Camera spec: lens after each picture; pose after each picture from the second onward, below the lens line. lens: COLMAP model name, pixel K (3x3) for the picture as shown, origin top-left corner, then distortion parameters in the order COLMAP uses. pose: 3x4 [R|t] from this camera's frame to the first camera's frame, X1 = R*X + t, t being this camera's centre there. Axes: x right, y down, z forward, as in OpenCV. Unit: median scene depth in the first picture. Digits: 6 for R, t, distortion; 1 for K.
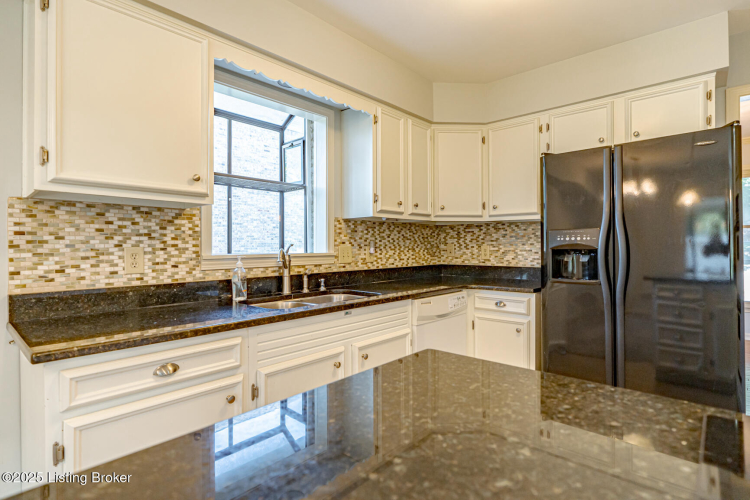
lens RADIAL K [[386.0, 0, 372.9], [0, 386.0, 246.4], [0, 0, 1]] dist [0.000364, -0.000702]
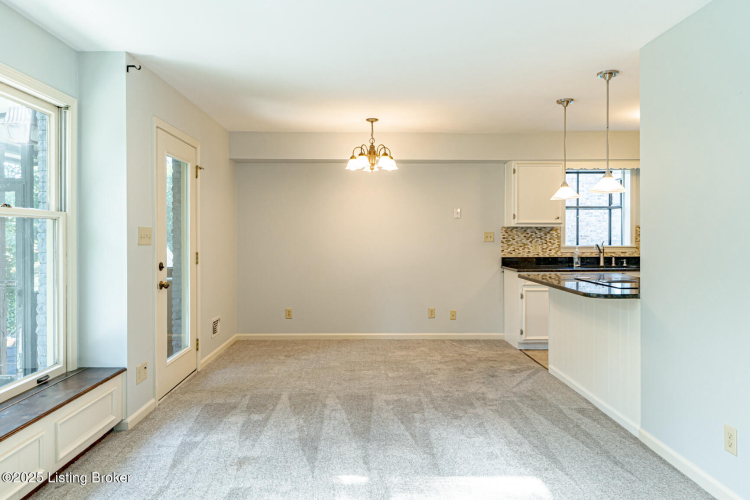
lens RADIAL K [[498.8, 0, 362.0], [0, 498.8, 229.0], [0, 0, 1]] dist [-0.010306, -0.002135]
pose [[0.667783, 0.000882, -0.744356, 0.883216], [-0.000759, 1.000000, 0.000504, -0.071162], [0.744356, 0.000229, 0.667783, -1.694668]]
